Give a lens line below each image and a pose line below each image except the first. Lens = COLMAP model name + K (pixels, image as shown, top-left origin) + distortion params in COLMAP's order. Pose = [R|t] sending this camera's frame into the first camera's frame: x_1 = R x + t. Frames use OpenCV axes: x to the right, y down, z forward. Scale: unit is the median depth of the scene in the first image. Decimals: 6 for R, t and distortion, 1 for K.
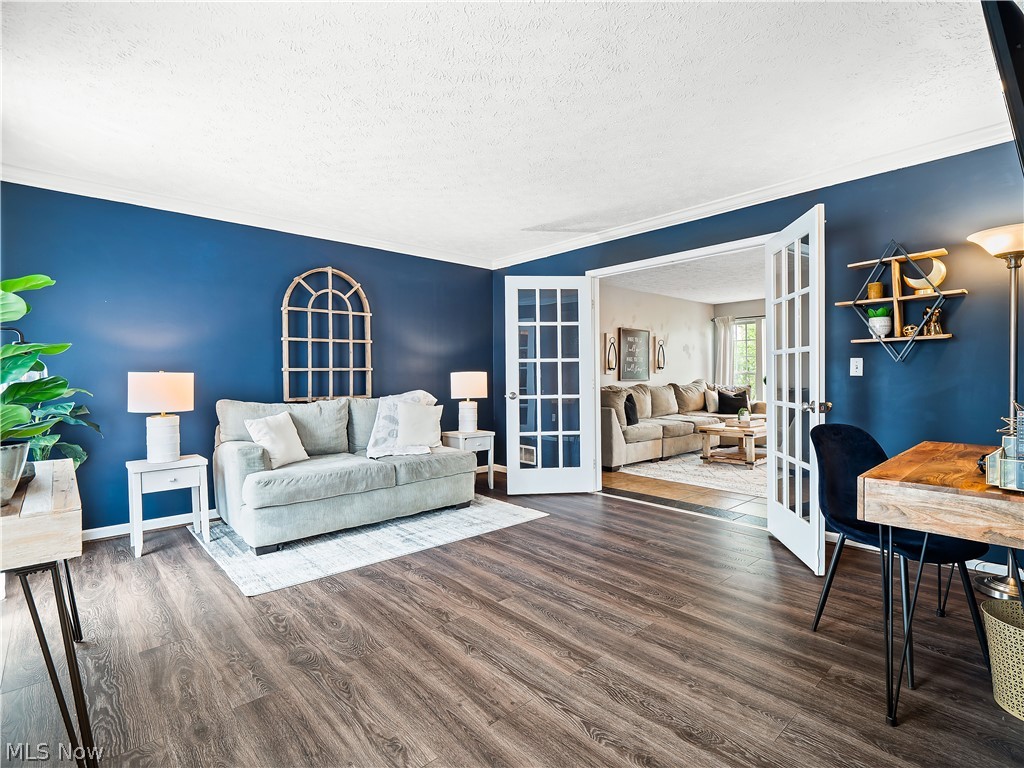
lens RADIAL K [[494.9, 0, 516.6], [0, 494.9, 379.4], [0, 0, 1]] dist [0.000538, -0.000557]
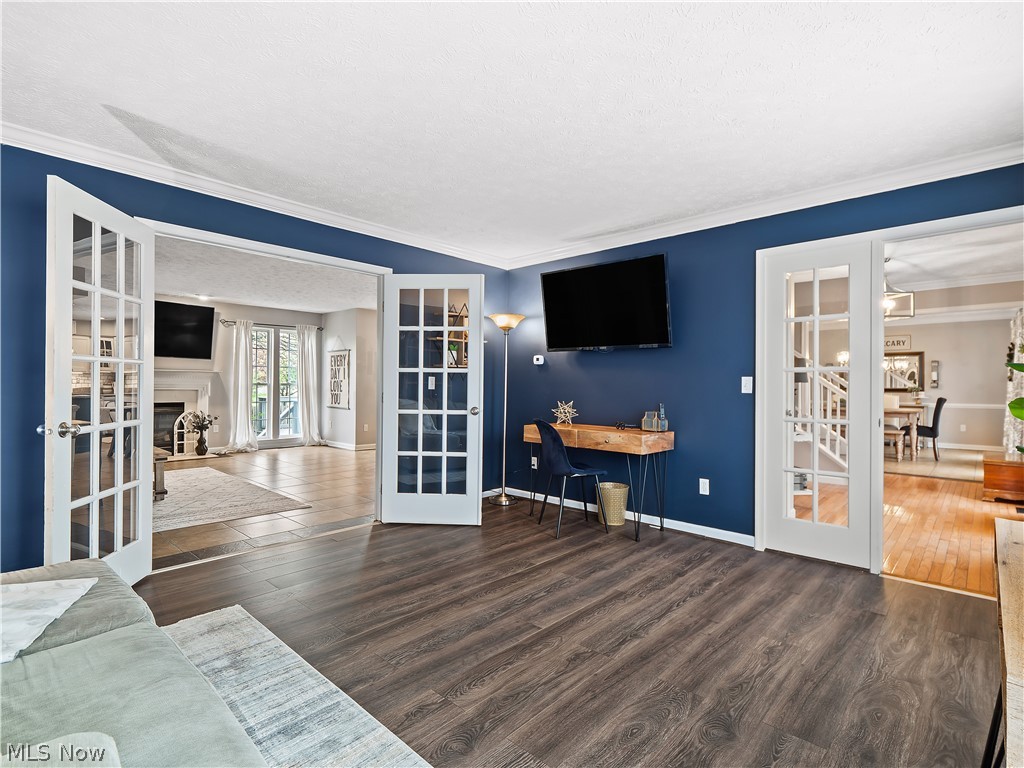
lens RADIAL K [[517.3, 0, 512.0], [0, 517.3, 384.0], [0, 0, 1]] dist [-0.000904, 0.000429]
pose [[-0.079119, 0.007143, 0.996840, -1.089465], [0.002749, 0.999972, -0.006948, -0.012609], [-0.996861, 0.002191, -0.079136, 1.209042]]
